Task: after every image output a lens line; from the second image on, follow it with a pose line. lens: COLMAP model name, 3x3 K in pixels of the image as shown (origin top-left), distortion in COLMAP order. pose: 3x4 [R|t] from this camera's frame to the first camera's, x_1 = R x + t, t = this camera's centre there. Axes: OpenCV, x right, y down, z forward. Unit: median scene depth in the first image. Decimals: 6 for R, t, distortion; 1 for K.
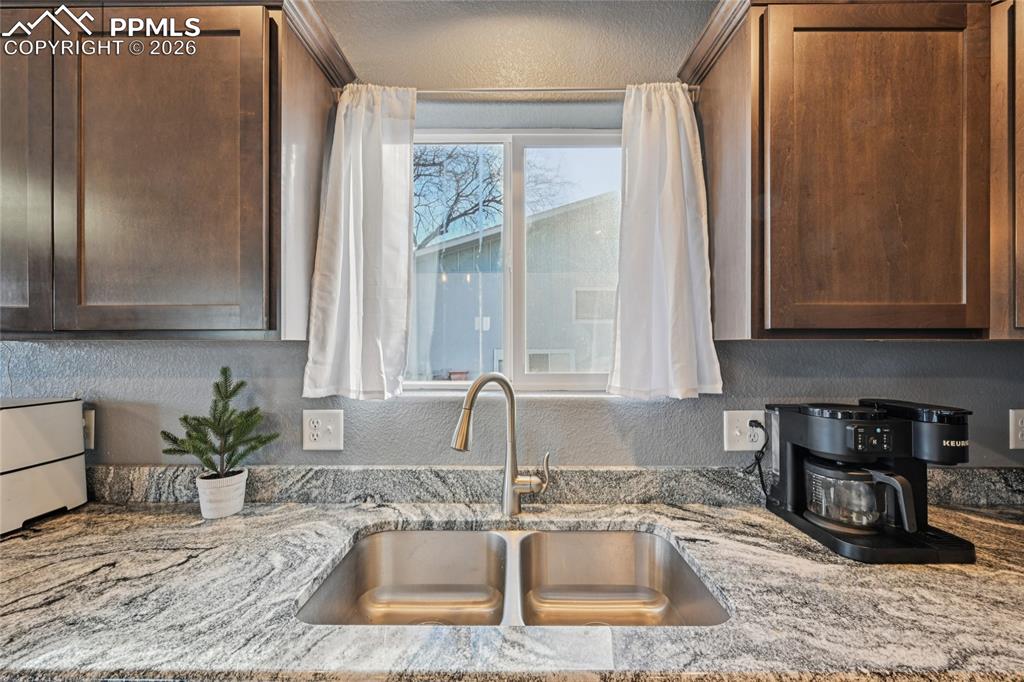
lens RADIAL K [[393.1, 0, 514.3], [0, 393.1, 344.4], [0, 0, 1]] dist [0.000104, -0.000009]
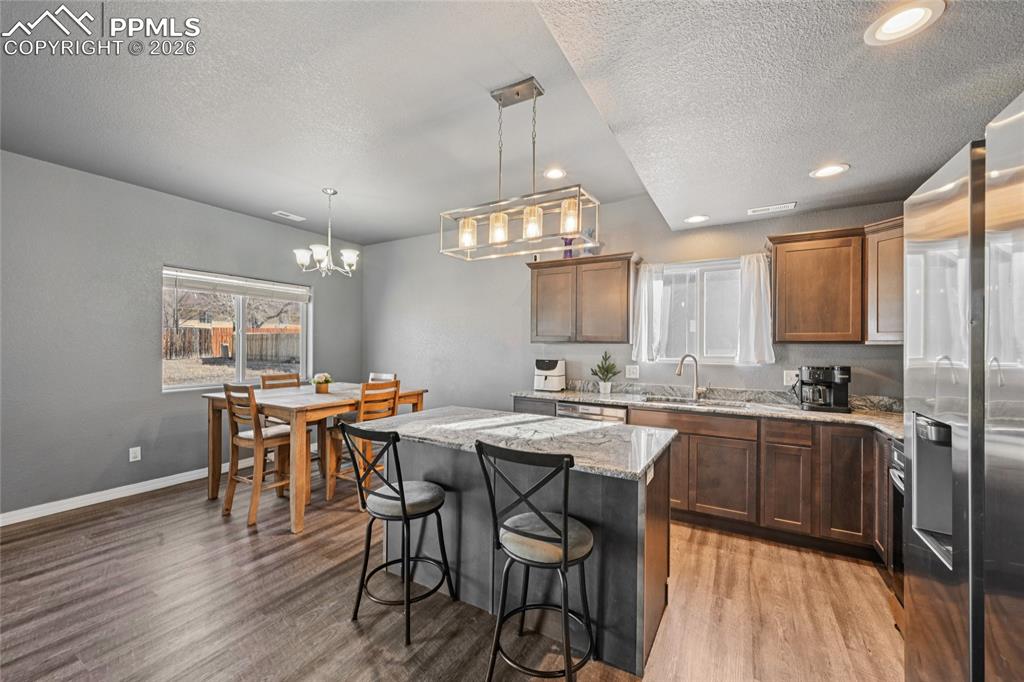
lens RADIAL K [[400.0, 0, 512.8], [0, 400.0, 343.6], [0, 0, 1]] dist [-0.001438, -0.000142]
pose [[0.867448, 0.003840, -0.497513, 0.330179], [-0.005232, 0.999985, -0.001404, -0.000574], [0.497500, 0.003821, 0.867455, -2.663443]]
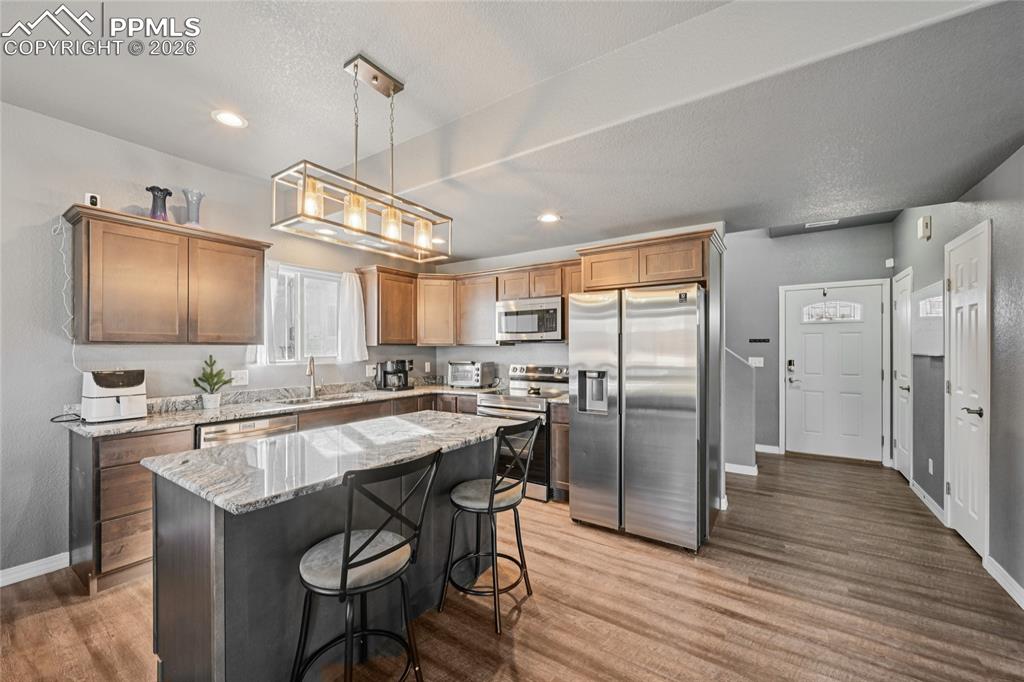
lens RADIAL K [[399.8, 0, 513.1], [0, 399.8, 347.7], [0, 0, 1]] dist [-0.000740, -0.000025]
pose [[0.558163, -0.000316, 0.829732, -2.015808], [-0.000923, 0.999999, 0.001002, 0.003816], [-0.829731, -0.001326, 0.558162, -2.474034]]
